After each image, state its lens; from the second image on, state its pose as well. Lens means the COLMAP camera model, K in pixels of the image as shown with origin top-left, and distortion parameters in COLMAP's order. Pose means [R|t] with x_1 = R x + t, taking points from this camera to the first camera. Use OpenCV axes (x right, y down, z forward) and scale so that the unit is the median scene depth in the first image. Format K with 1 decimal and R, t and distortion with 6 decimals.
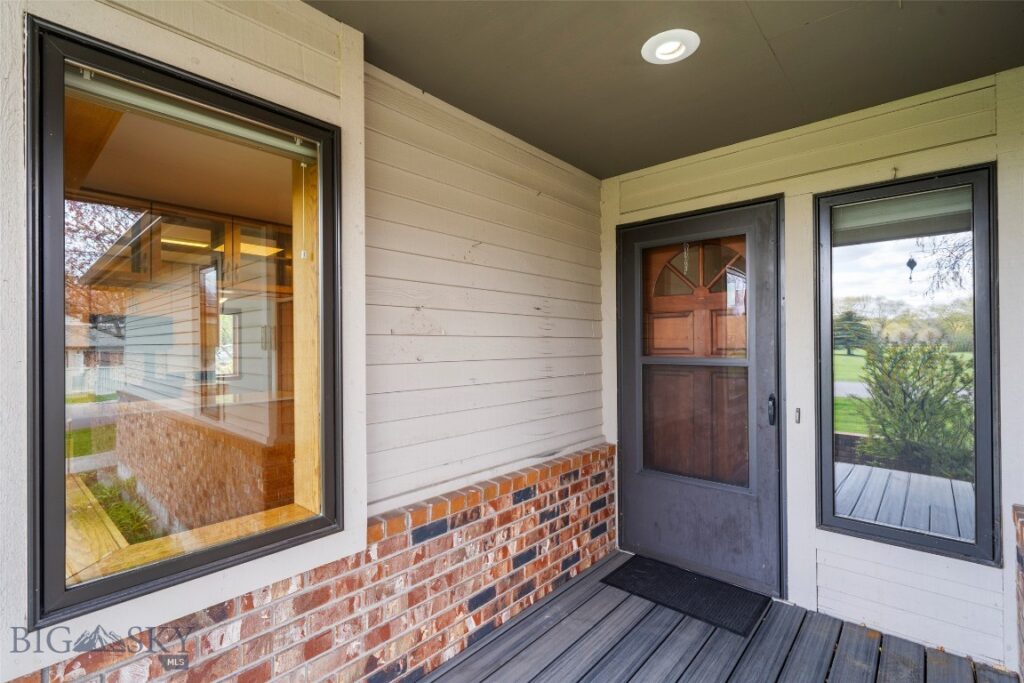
lens RADIAL K [[474.2, 0, 512.0], [0, 474.2, 341.5], [0, 0, 1]] dist [-0.003150, 0.006007]
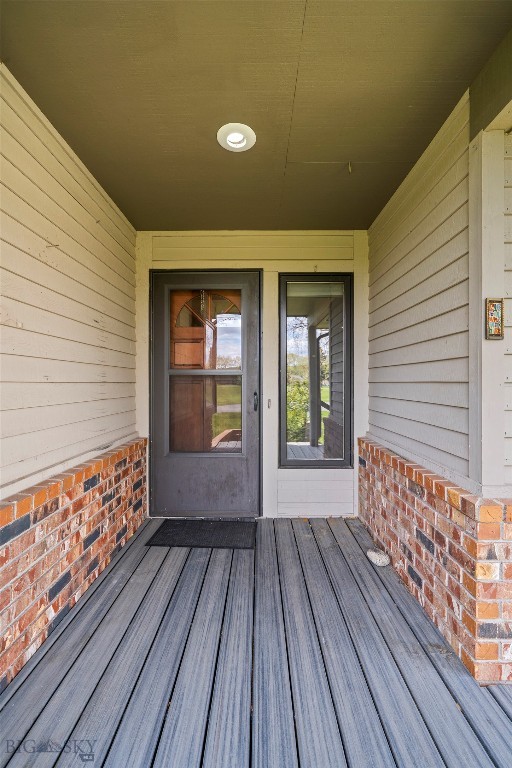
lens RADIAL K [[333.9, 0, 256.0], [0, 333.9, 384.0], [0, 0, 1]] dist [0.000294, 0.000444]
pose [[0.753543, 0.004939, 0.657380, -0.206114], [-0.008209, 0.999965, 0.001896, 0.086399], [-0.657347, -0.006825, 0.753557, 0.151389]]
